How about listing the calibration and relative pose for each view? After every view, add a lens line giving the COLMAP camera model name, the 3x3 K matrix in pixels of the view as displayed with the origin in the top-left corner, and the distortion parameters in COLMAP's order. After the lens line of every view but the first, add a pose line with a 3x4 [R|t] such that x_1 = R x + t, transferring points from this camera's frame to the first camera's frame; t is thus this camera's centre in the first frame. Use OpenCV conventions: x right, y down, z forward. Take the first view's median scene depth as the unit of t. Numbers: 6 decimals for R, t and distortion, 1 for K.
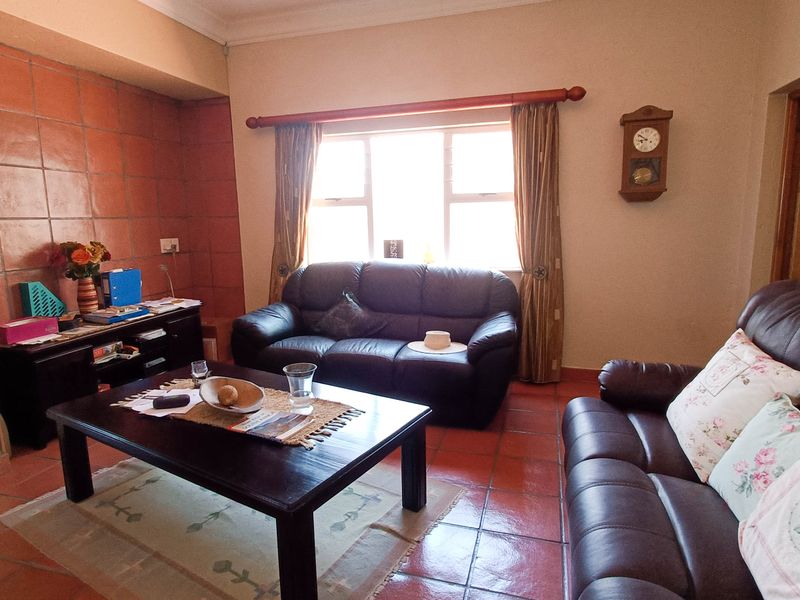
lens RADIAL K [[476.6, 0, 406.1], [0, 476.6, 289.9], [0, 0, 1]] dist [0.001713, 0.002035]
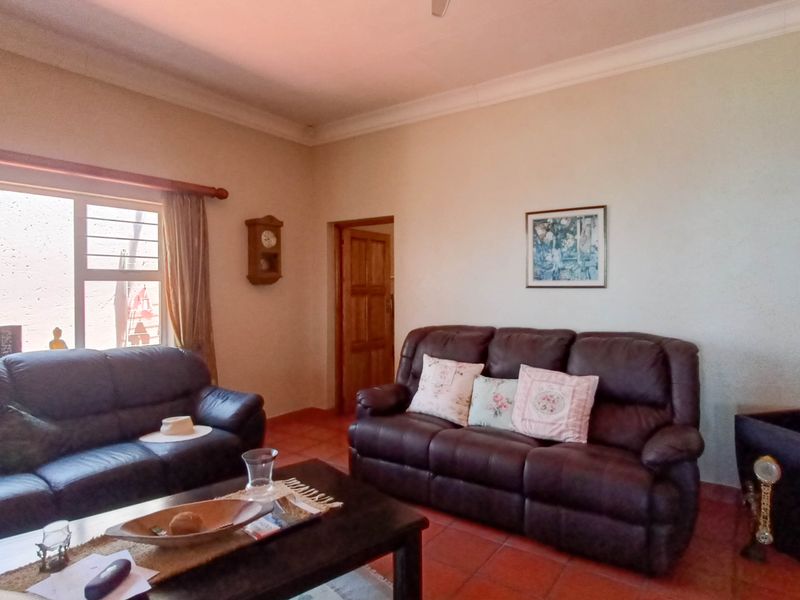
lens RADIAL K [[476.6, 0, 406.1], [0, 476.6, 289.9], [0, 0, 1]] dist [0.001713, 0.002035]
pose [[0.331844, 0.013581, 0.943237, -0.613227], [0.142030, 0.987779, -0.064191, -0.033246], [-0.932581, 0.155269, 0.325859, 0.220668]]
